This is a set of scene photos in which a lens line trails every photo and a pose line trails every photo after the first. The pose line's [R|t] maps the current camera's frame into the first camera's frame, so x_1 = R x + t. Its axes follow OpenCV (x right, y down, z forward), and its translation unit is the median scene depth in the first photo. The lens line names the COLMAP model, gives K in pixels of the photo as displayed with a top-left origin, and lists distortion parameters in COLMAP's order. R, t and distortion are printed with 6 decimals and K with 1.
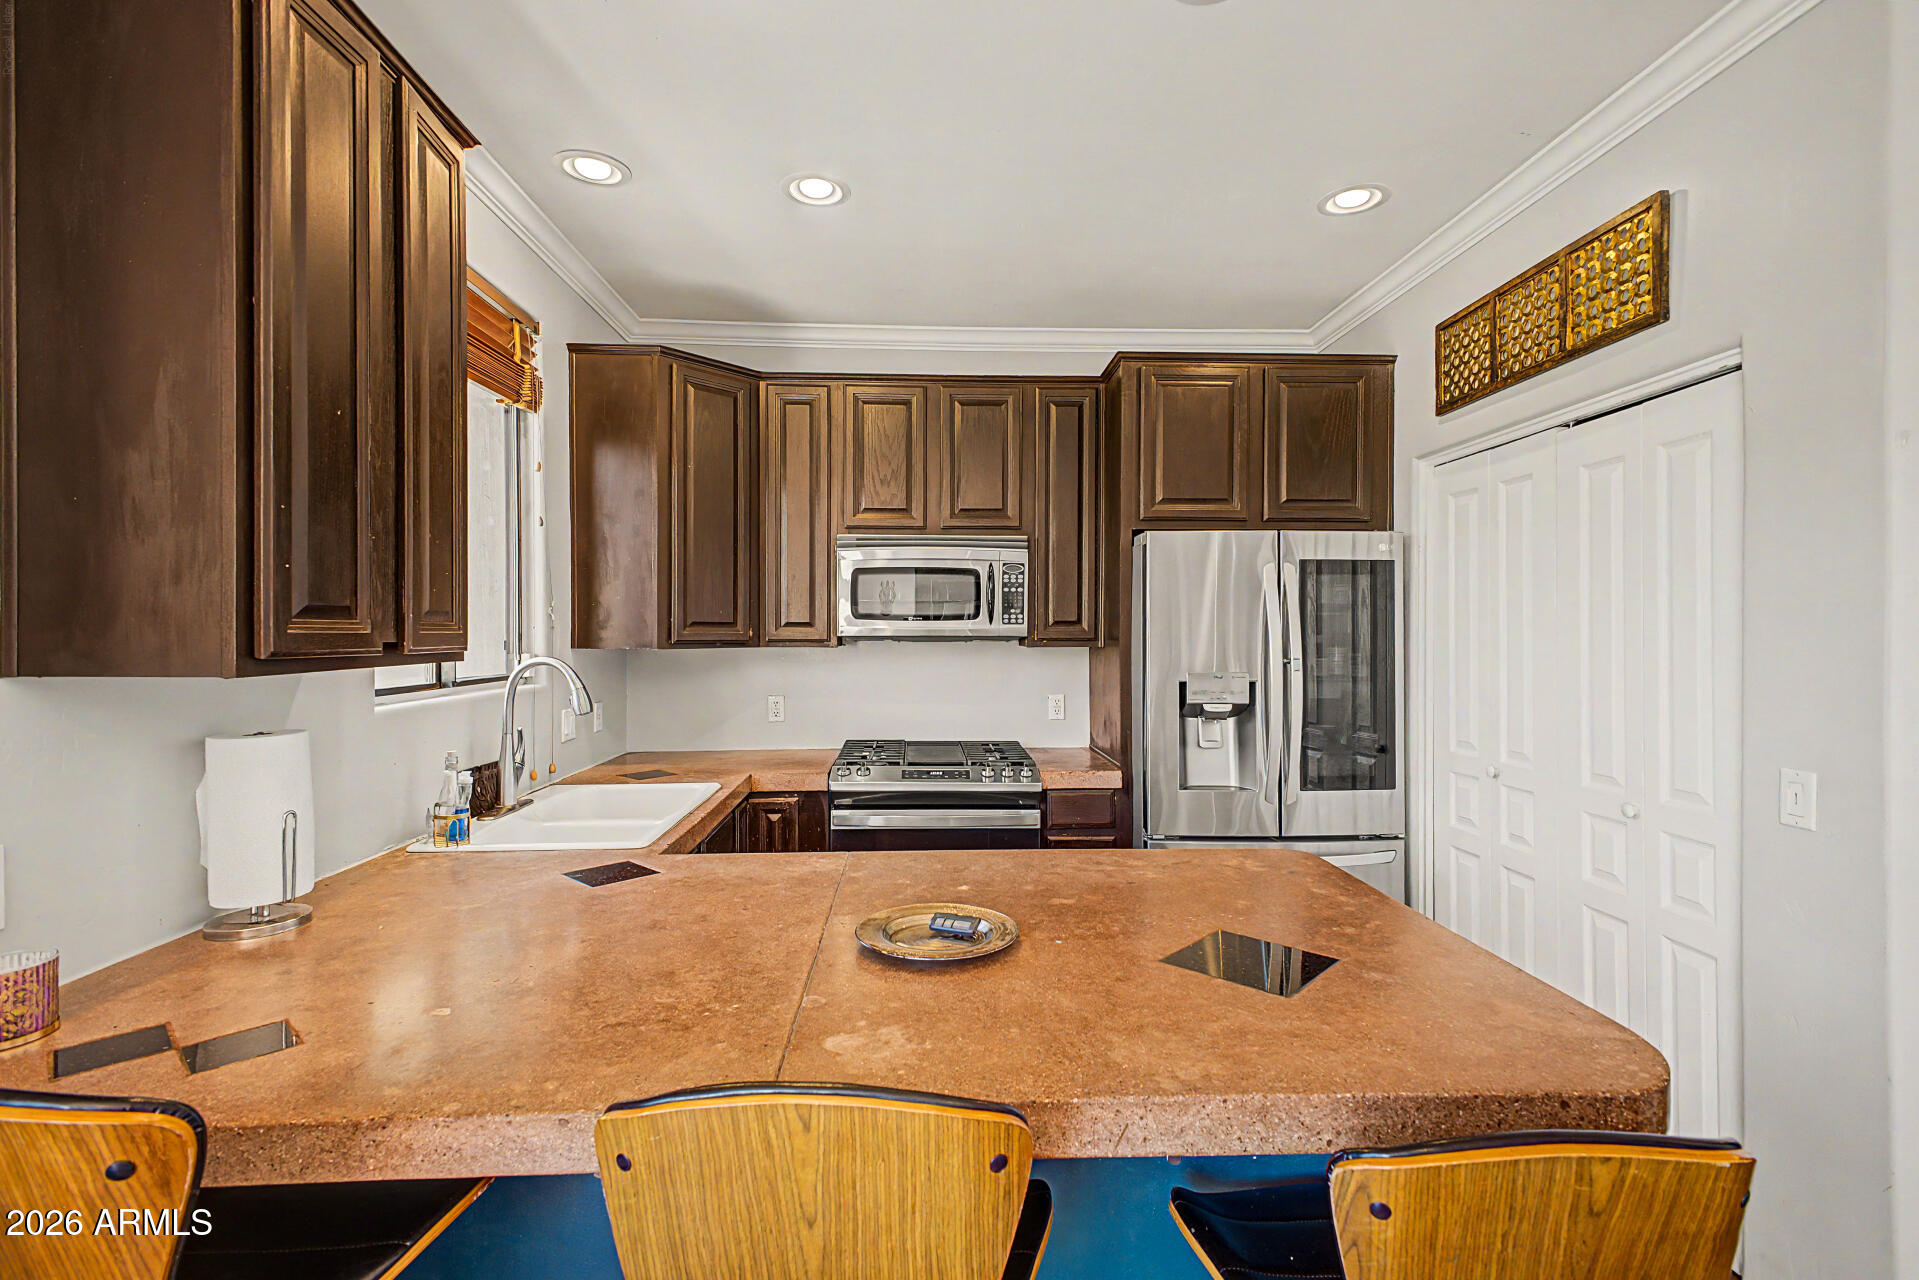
lens RADIAL K [[757.3, 0, 973.5], [0, 757.3, 632.4], [0, 0, 1]] dist [0.004033, -0.000008]
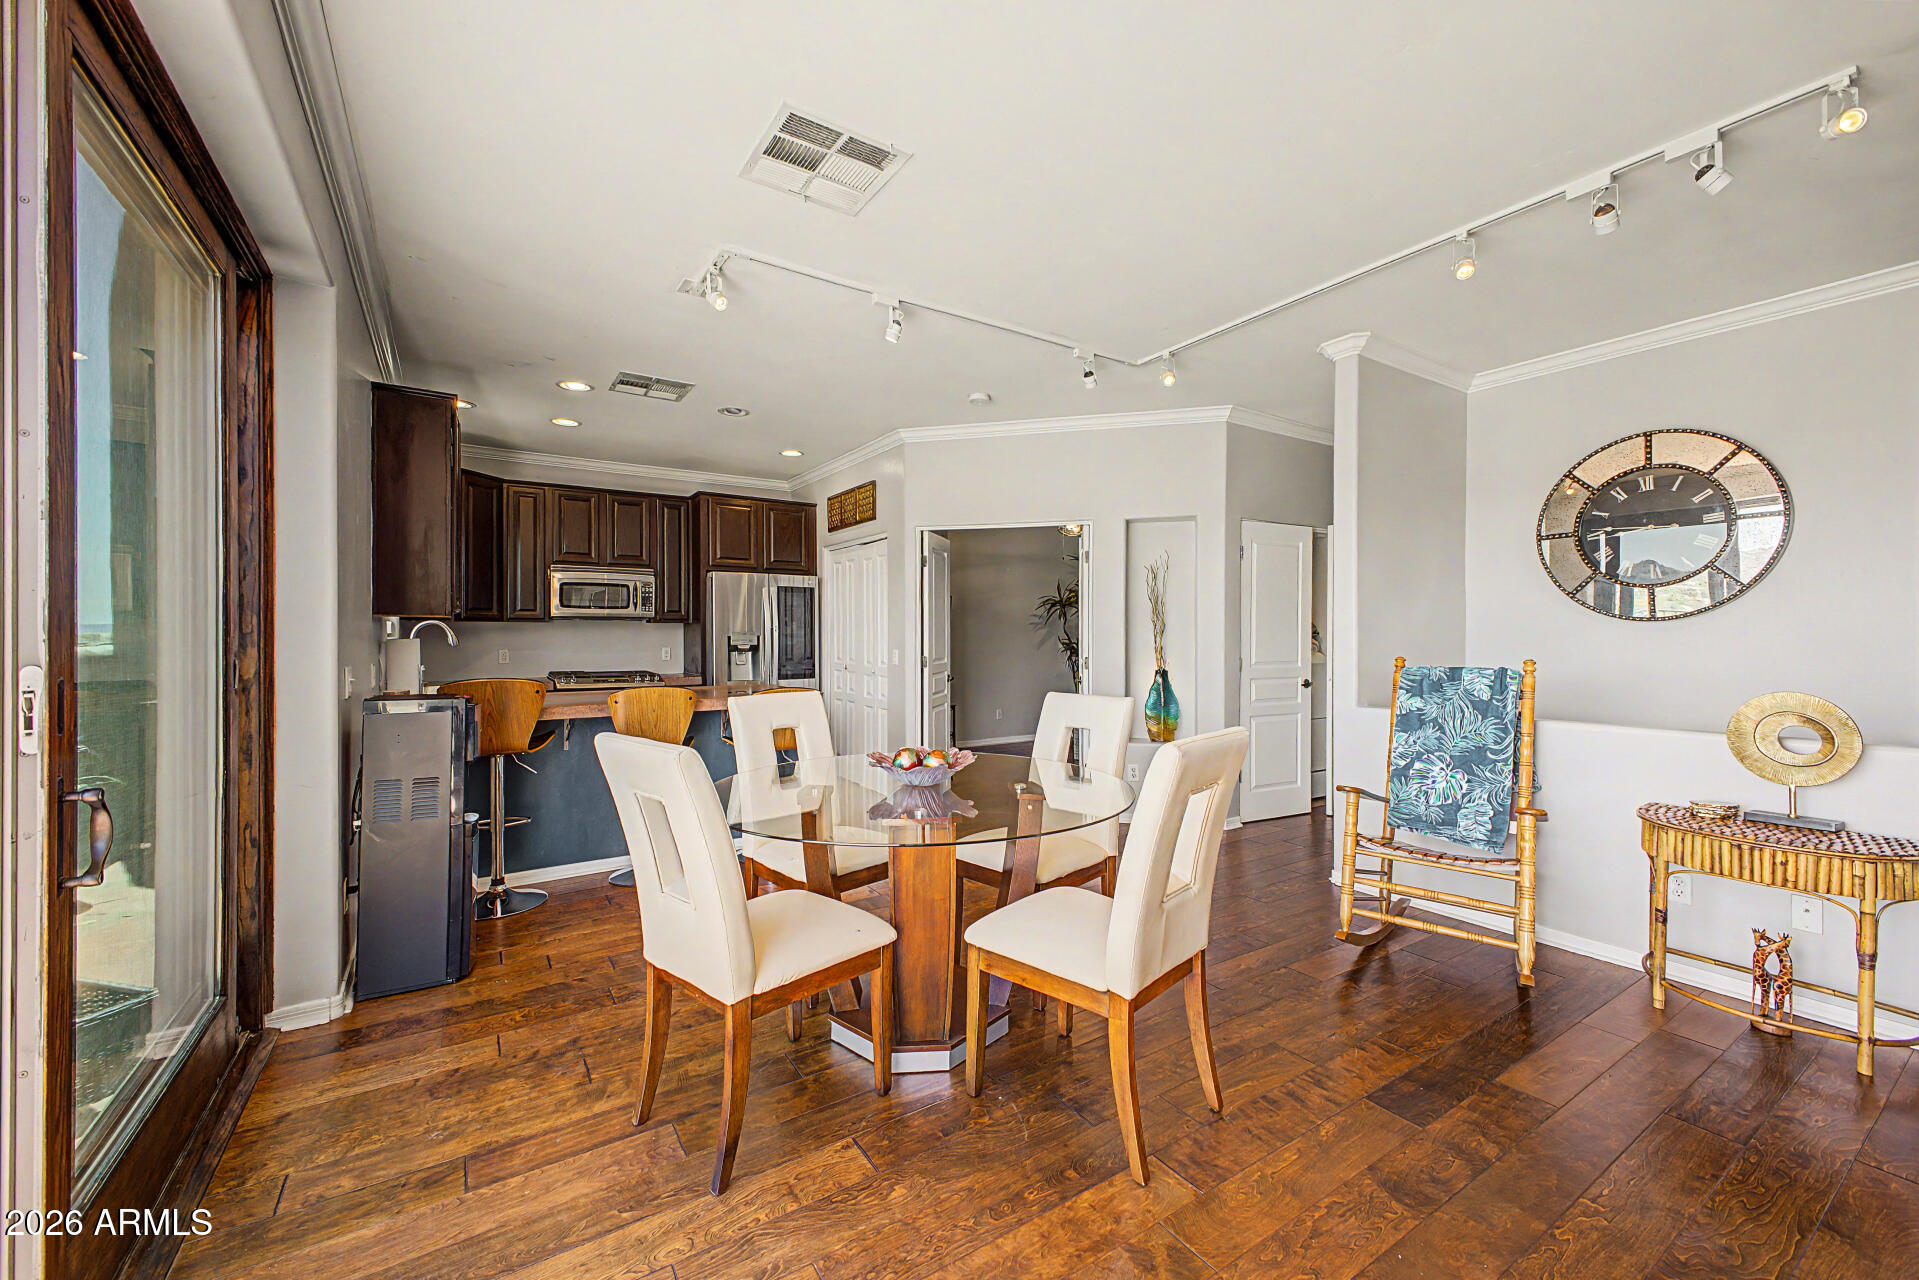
lens RADIAL K [[757.3, 0, 968.7], [0, 757.3, 646.3], [0, 0, 1]] dist [0.004033, -0.000008]
pose [[0.847104, -0.005346, 0.531400, -0.311677], [0.006012, 0.999982, 0.000477, 0.089888], [-0.531393, 0.002791, 0.847121, -1.258592]]
